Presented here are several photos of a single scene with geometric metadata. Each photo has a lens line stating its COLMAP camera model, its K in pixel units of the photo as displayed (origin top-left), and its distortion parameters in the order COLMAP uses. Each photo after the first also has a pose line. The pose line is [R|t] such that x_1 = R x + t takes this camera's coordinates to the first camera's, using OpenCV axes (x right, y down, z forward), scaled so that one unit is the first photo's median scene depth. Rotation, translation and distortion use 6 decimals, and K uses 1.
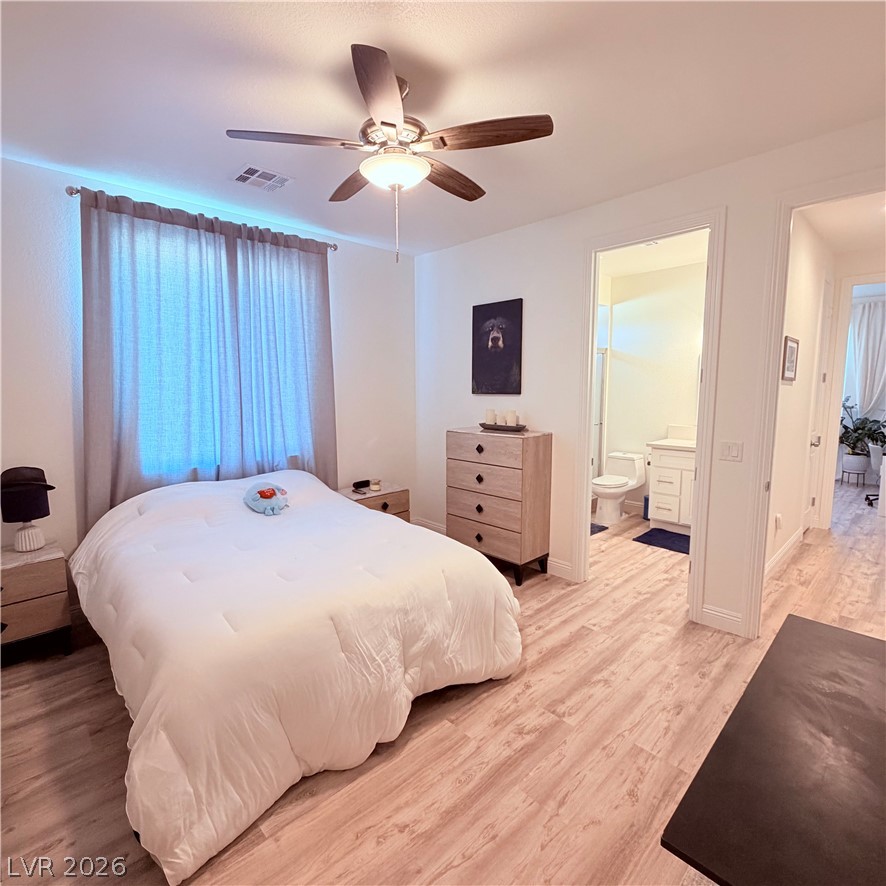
lens RADIAL K [[474.1, 0, 442.9], [0, 474.1, 440.2], [0, 0, 1]] dist [-0.000404, 0.000468]
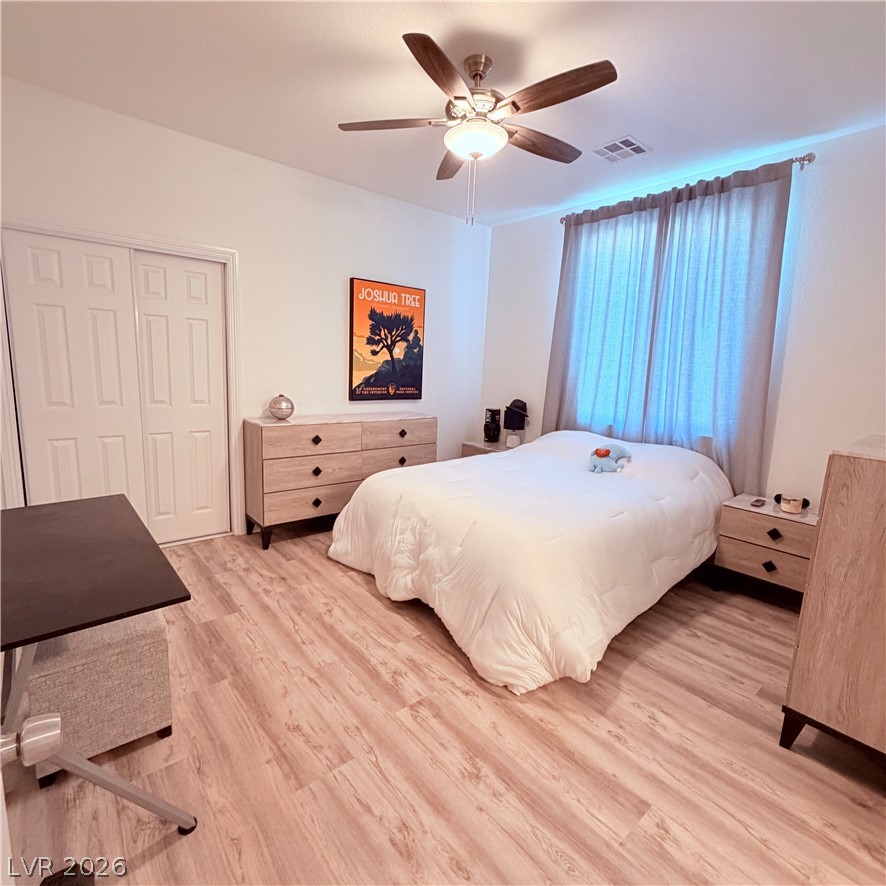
lens RADIAL K [[474.1, 0, 441.1], [0, 474.1, 438.1], [0, 0, 1]] dist [-0.000404, 0.000468]
pose [[-0.072870, 0.157435, -0.984837, 0.945500], [-0.154714, 0.973724, 0.167106, -0.055560], [0.985268, 0.164545, -0.046598, 0.925033]]
